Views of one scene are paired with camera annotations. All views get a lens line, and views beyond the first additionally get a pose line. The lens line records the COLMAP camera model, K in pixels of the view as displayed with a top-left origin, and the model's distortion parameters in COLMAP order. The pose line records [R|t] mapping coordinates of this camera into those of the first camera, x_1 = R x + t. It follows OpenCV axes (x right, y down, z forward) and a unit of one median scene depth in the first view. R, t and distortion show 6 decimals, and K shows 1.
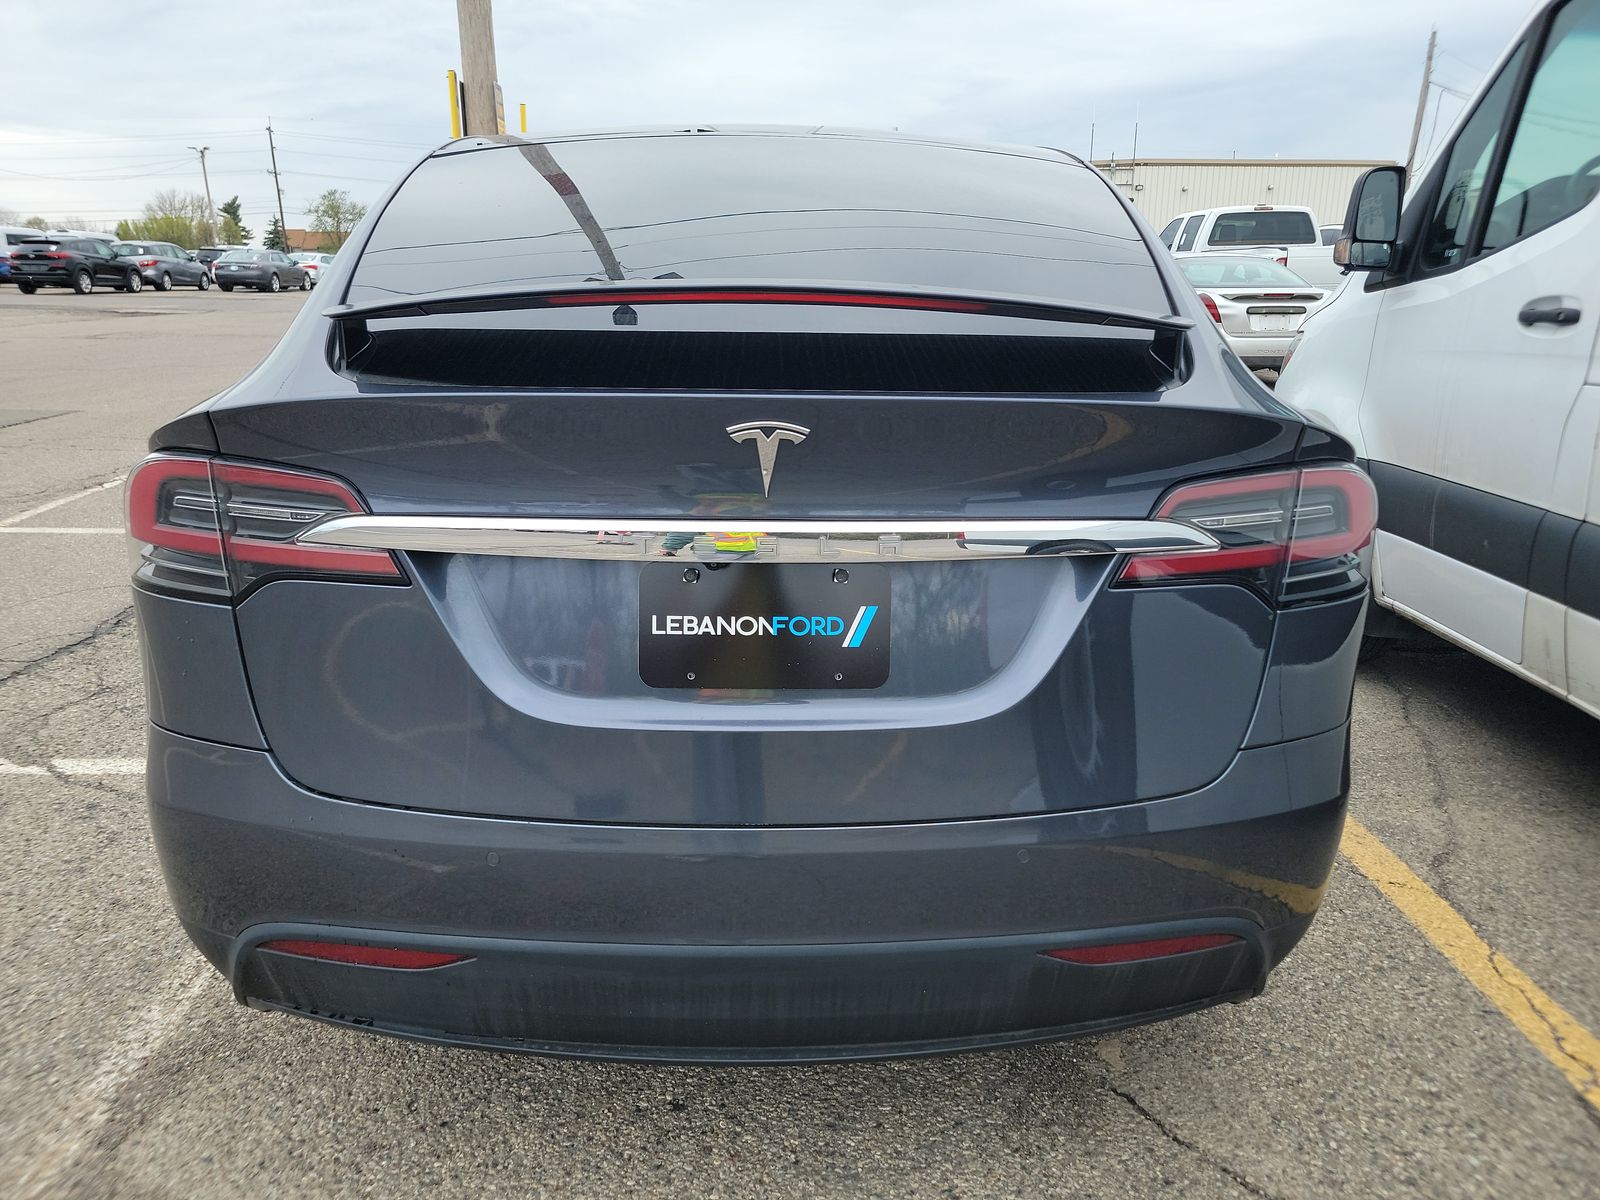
lens RADIAL K [[1114.7, 0, 800.0], [0, 1114.7, 600.0], [0, 0, 1]] dist [0.057672, -0.052945]
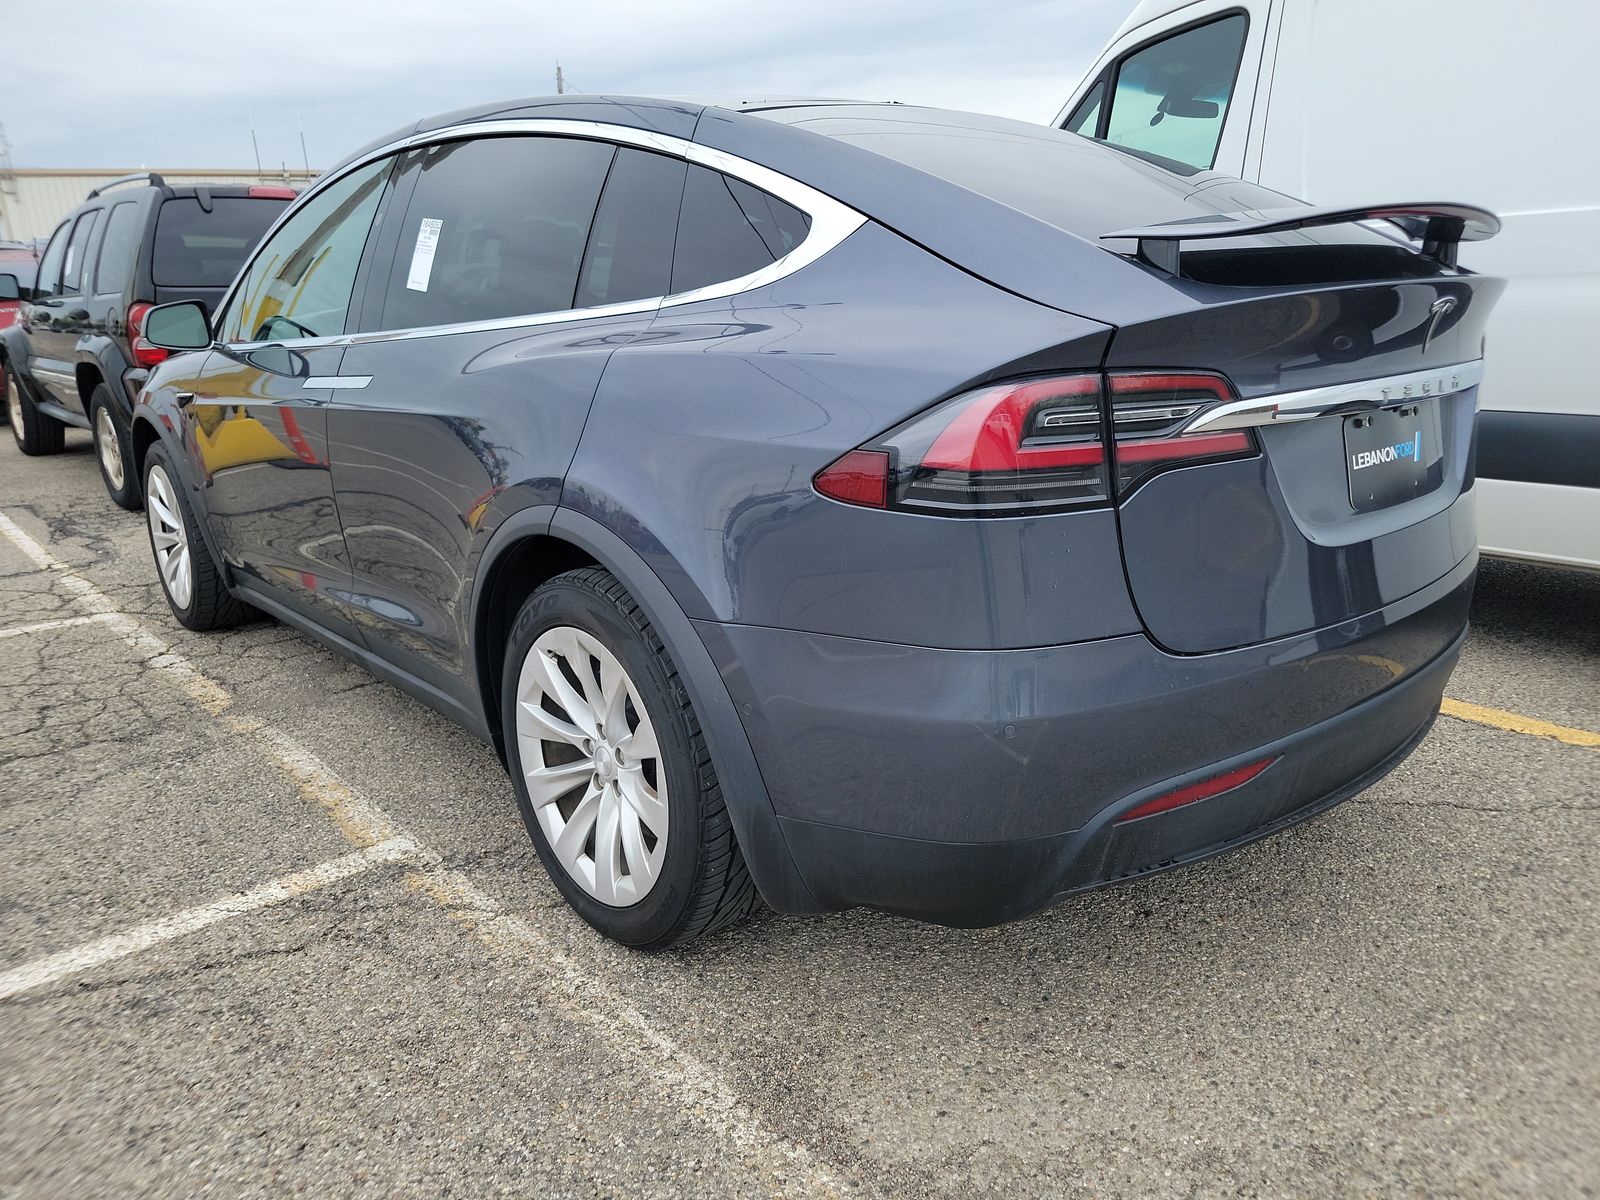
lens RADIAL K [[1114.7, 0, 800.0], [0, 1114.7, 600.0], [0, 0, 1]] dist [0.057672, -0.052945]
pose [[0.772784, -0.203383, 0.601200, -1.471805], [0.211377, 0.975661, 0.058358, -0.035948], [-0.598436, 0.081981, 0.796965, 0.329350]]
